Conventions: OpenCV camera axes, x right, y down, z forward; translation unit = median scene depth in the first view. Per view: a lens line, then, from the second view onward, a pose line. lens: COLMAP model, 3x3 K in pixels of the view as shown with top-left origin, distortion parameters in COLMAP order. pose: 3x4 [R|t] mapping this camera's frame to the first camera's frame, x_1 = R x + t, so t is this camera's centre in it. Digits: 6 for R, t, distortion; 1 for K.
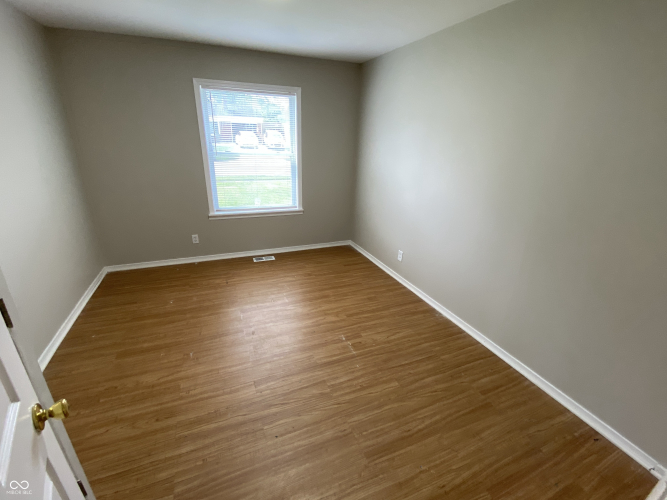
lens RADIAL K [[293.5, 0, 333.5], [0, 293.5, 250.0], [0, 0, 1]] dist [0.000228, -0.000090]
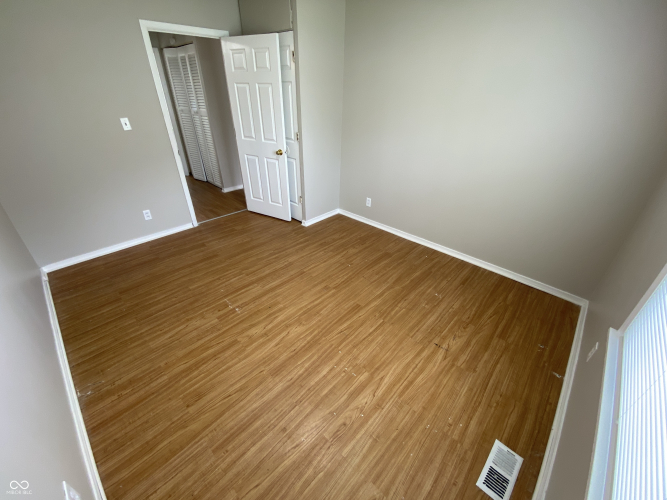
lens RADIAL K [[272.8, 0, 333.5], [0, 272.8, 250.0], [0, 0, 1]] dist [-0.008630, -0.000220]
pose [[-0.914256, 0.160893, -0.371820, 0.044801], [-0.189378, 0.641605, 0.743289, -0.558035], [0.358152, 0.749971, -0.556122, 1.442961]]
